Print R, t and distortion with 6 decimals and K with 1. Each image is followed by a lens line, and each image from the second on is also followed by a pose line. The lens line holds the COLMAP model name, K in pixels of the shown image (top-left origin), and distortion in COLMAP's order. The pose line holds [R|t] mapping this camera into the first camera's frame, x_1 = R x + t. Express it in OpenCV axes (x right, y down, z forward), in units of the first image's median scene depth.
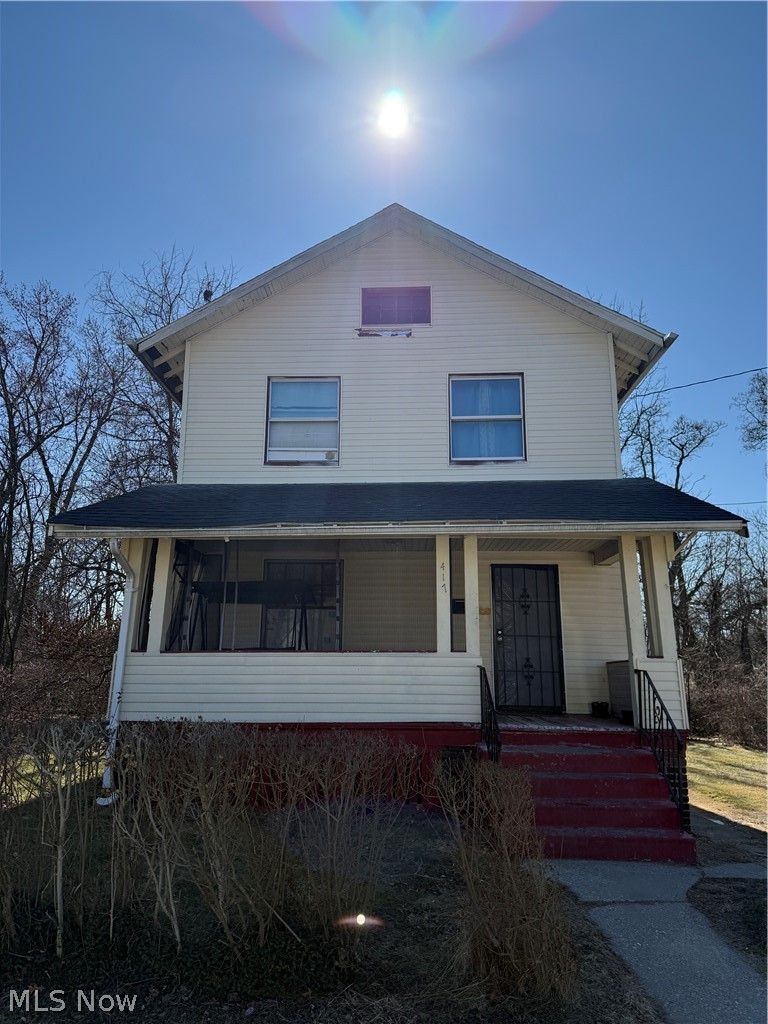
lens RADIAL K [[708.3, 0, 384.0], [0, 708.3, 512.0], [0, 0, 1]] dist [0.086479, 0.000651]
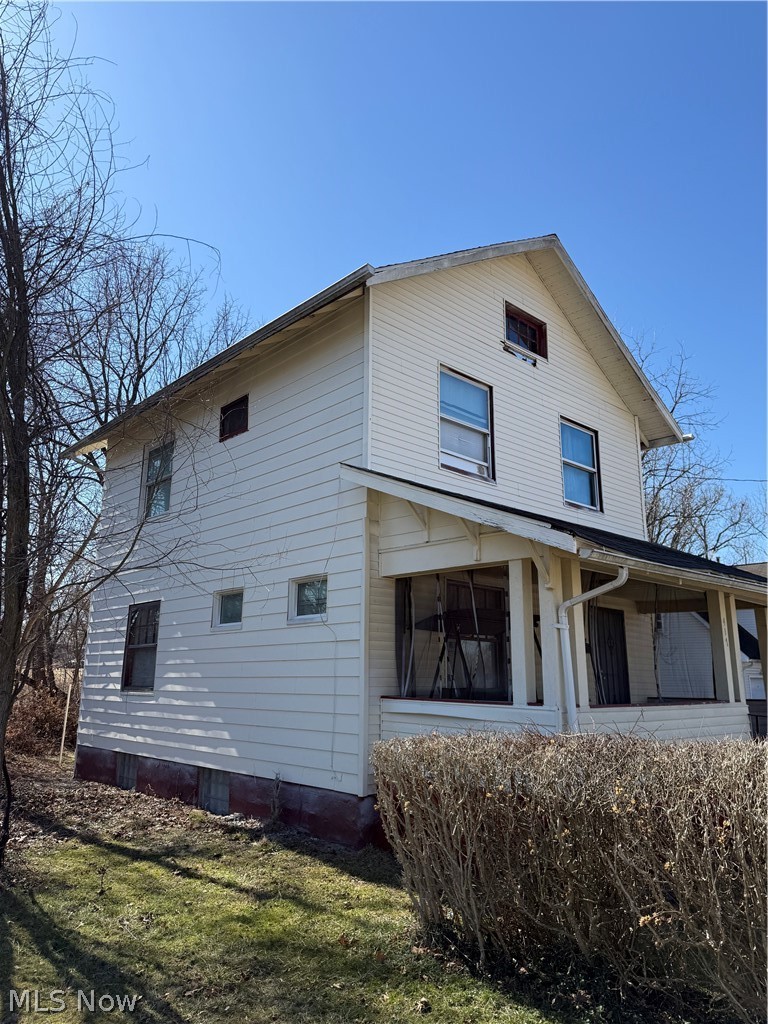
lens RADIAL K [[726.5, 0, 384.0], [0, 726.5, 512.0], [0, 0, 1]] dist [0.075030, 0.000335]
pose [[0.699754, 0.161365, 0.695921, -0.807899], [-0.169429, 0.983848, -0.057766, 0.049377], [-0.694002, -0.077487, 0.715792, 0.409920]]
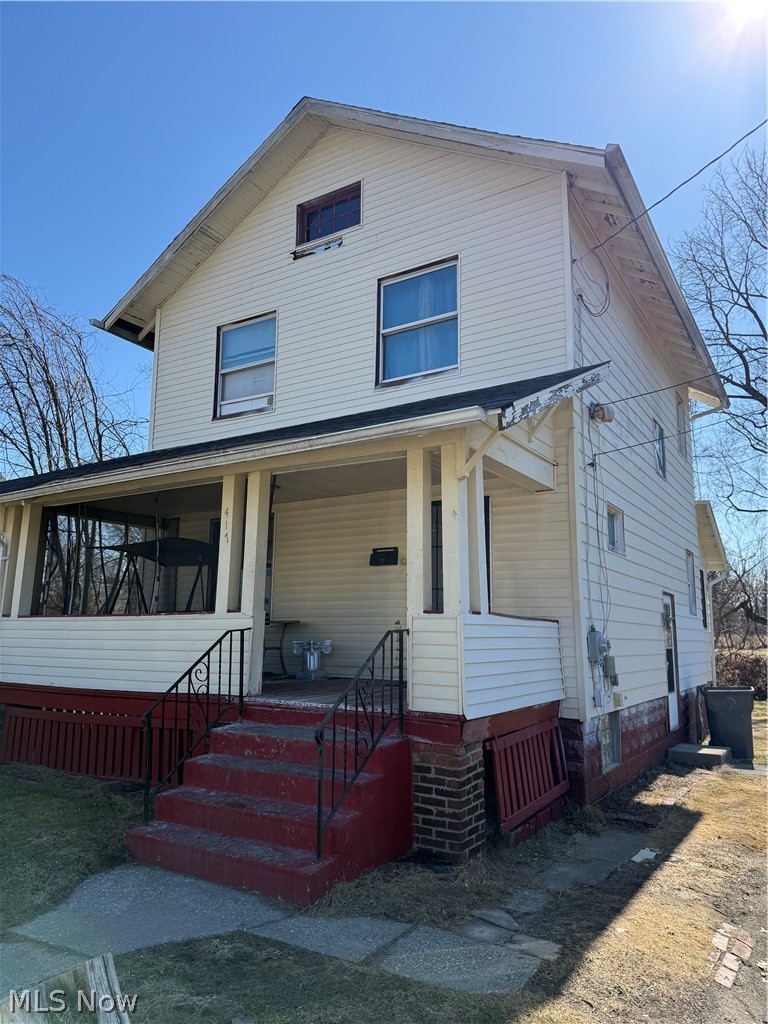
lens RADIAL K [[714.7, 0, 384.0], [0, 714.7, 512.0], [0, 0, 1]] dist [0.070103, -0.112813]
pose [[0.877310, -0.082772, -0.472732, 0.473821], [0.109311, 0.993588, 0.028893, 0.052307], [0.467309, -0.077023, 0.880733, 0.245751]]
